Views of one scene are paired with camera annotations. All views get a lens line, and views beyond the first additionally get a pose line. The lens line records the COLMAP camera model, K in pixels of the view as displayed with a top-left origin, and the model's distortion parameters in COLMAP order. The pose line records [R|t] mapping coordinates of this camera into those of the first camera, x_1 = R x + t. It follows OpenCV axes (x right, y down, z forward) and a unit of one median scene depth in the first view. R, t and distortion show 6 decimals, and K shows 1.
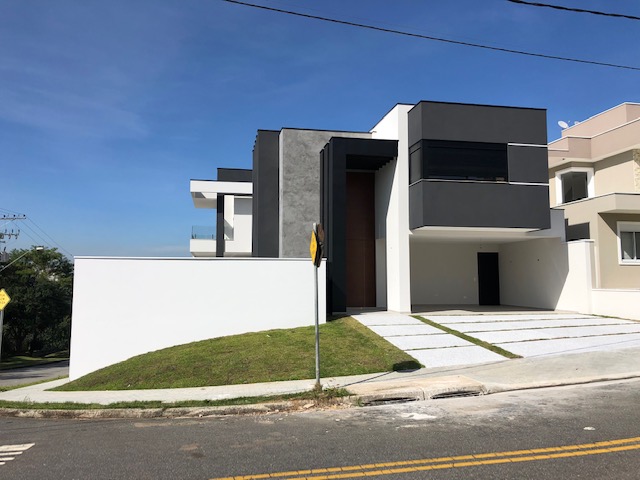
lens RADIAL K [[523.7, 0, 324.9], [0, 523.7, 236.2], [0, 0, 1]] dist [0.023150, -0.008995]
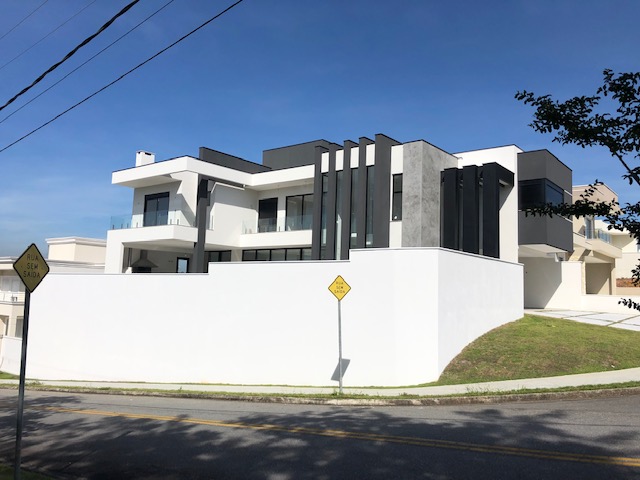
lens RADIAL K [[523.7, 0, 322.3], [0, 523.7, 241.9], [0, 0, 1]] dist [0.023150, -0.008995]
pose [[0.770684, 0.089640, 0.630881, -0.972098], [-0.090547, 0.995415, -0.030824, 0.061358], [-0.630752, -0.033369, 0.775267, 0.298013]]
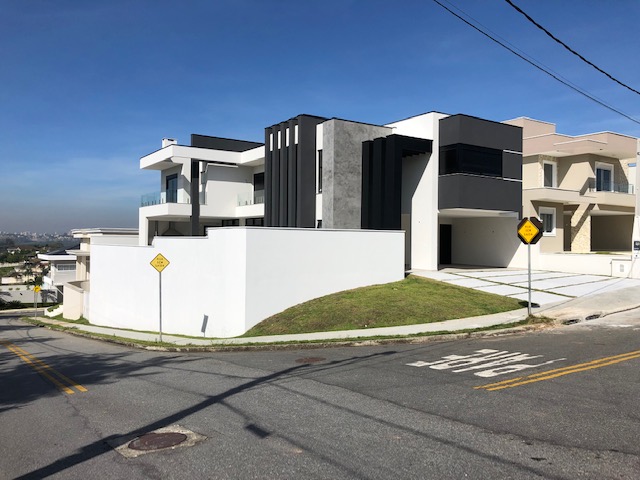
lens RADIAL K [[523.7, 0, 321.1], [0, 523.7, 244.2], [0, 0, 1]] dist [0.023150, -0.008995]
pose [[0.923690, 0.008962, 0.383035, -0.598526], [-0.045390, 0.995246, 0.086173, -0.024590], [-0.380442, -0.096983, 0.919705, -0.117458]]
